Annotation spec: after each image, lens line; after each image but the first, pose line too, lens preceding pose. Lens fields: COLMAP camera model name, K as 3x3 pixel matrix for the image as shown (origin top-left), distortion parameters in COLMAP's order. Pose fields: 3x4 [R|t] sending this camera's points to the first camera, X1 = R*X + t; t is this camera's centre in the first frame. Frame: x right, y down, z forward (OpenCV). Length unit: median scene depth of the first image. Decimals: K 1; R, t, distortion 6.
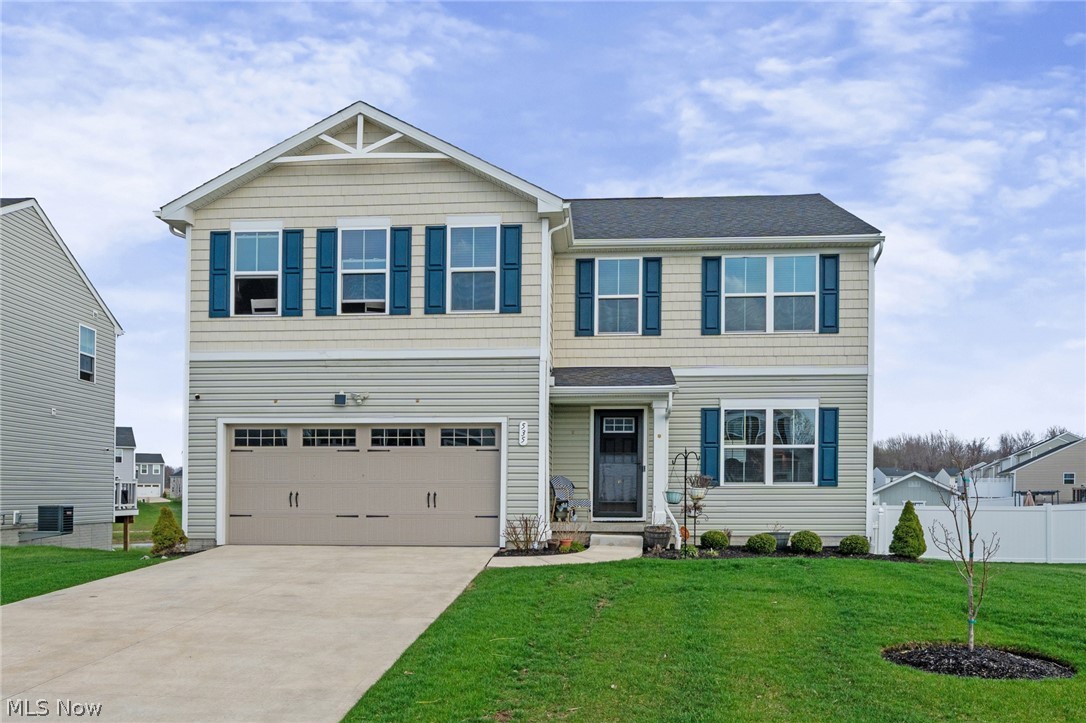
lens RADIAL K [[886.6, 0, 543.0], [0, 886.6, 438.0], [0, 0, 1]] dist [-0.007791, -0.003256]
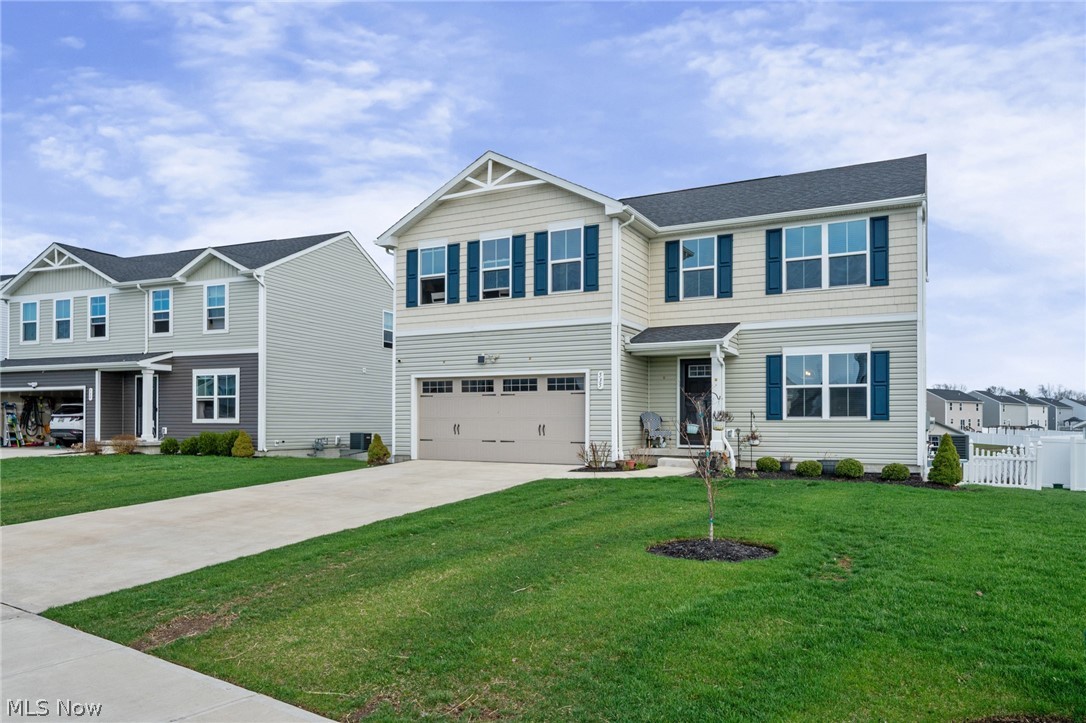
lens RADIAL K [[725.1, 0, 543.0], [0, 725.1, 361.5], [0, 0, 1]] dist [0.000894, -0.001848]
pose [[0.914733, -0.032710, -0.402732, 0.326220], [0.021812, 0.999262, -0.031617, -0.000634], [0.403469, 0.020136, 0.914772, -0.030274]]
